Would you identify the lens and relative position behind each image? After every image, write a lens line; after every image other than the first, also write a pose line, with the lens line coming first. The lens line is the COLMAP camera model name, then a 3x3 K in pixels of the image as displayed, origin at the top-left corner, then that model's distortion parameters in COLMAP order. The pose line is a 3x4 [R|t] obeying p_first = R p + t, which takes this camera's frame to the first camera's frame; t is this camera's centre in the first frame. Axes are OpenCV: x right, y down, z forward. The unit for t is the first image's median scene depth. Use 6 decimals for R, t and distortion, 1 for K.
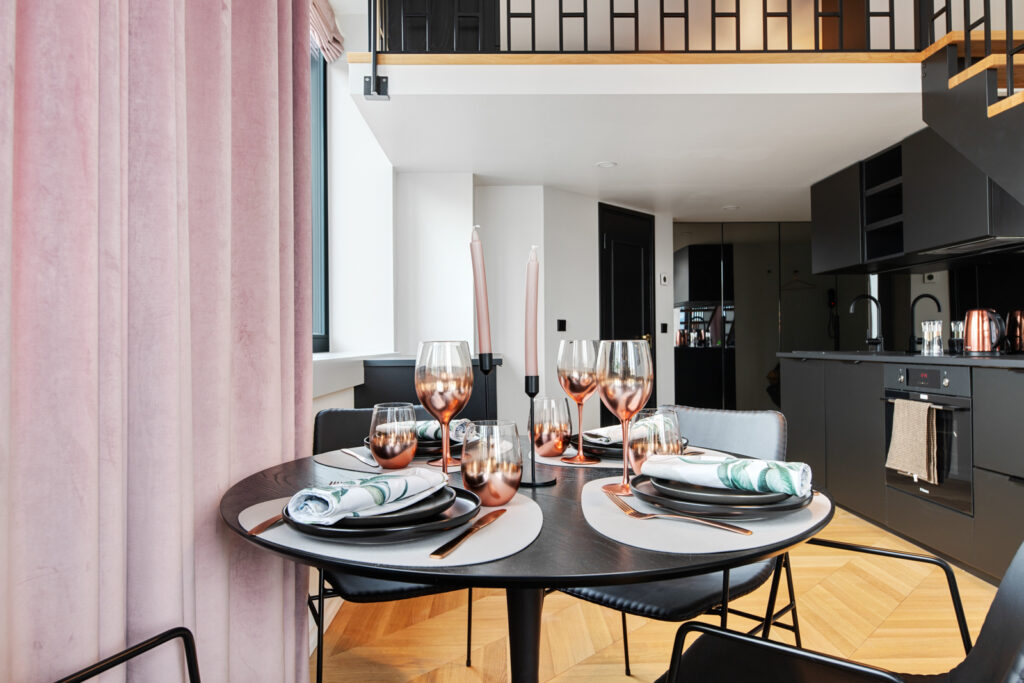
lens RADIAL K [[682.9, 0, 510.4], [0, 682.9, 338.1], [0, 0, 1]] dist [-0.006336, 0.000361]
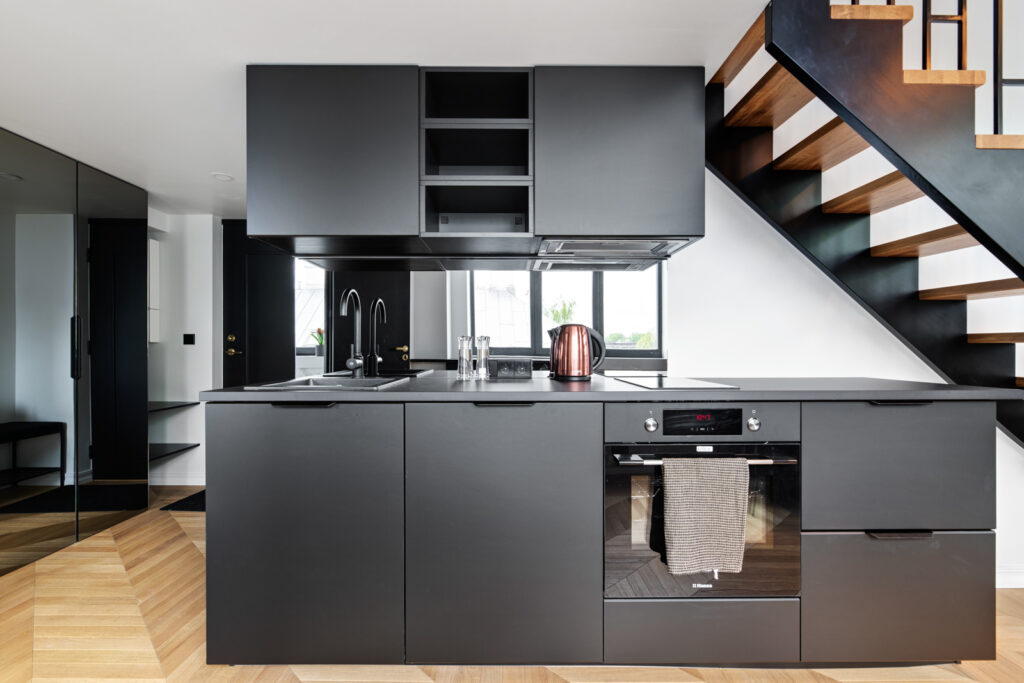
lens RADIAL K [[470.2, 0, 513.2], [0, 470.2, 352.3], [0, 0, 1]] dist [-0.008683, -0.000335]
pose [[-0.004891, 0.002383, 0.999985, 0.122650], [-0.010484, 0.999942, -0.002434, -0.007637], [-0.999933, -0.010496, -0.004865, 1.096255]]
